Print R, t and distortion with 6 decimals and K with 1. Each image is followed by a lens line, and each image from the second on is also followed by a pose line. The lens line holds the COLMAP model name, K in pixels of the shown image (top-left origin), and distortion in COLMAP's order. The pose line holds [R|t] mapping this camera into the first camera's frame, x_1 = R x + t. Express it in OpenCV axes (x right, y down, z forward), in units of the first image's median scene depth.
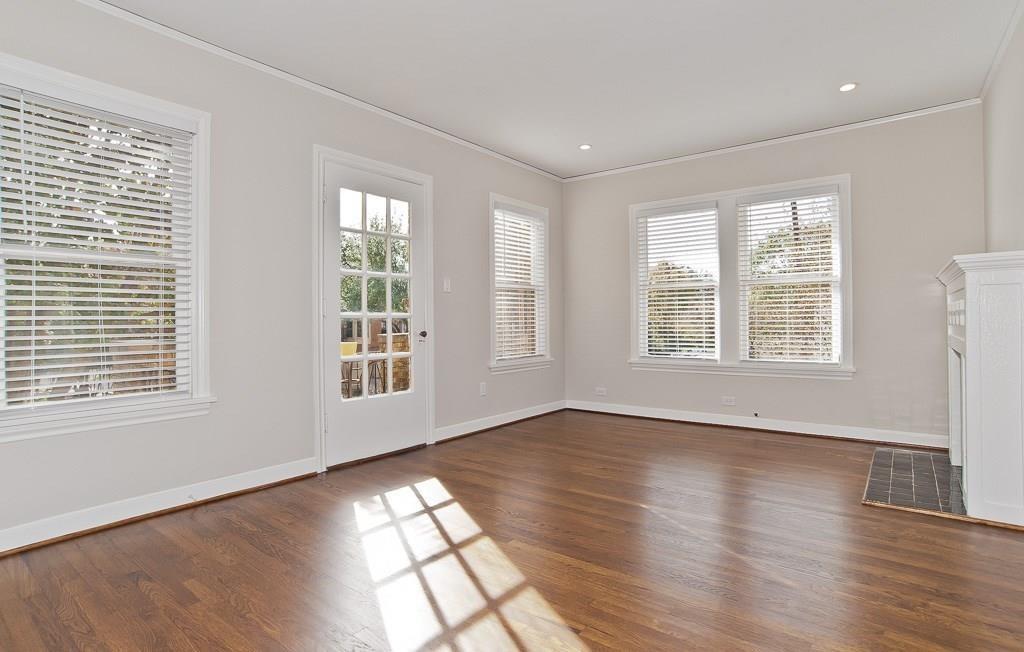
lens RADIAL K [[549.0, 0, 512.0], [0, 549.0, 326.0], [0, 0, 1]] dist [0.013875, 0.000432]
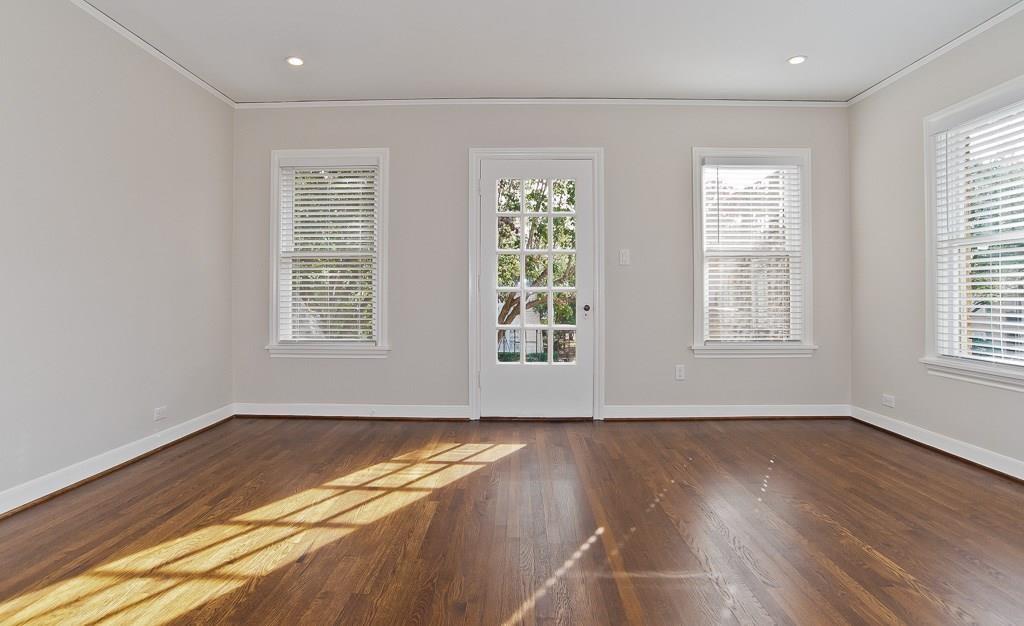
lens RADIAL K [[558.2, 0, 512.0], [0, 558.2, 299.3], [0, 0, 1]] dist [0.000344, 0.000520]
pose [[0.596542, 0.010881, -0.802508, 0.549078], [-0.012734, 0.999911, 0.004091, -0.003055], [0.802481, 0.007779, 0.596627, 0.270315]]
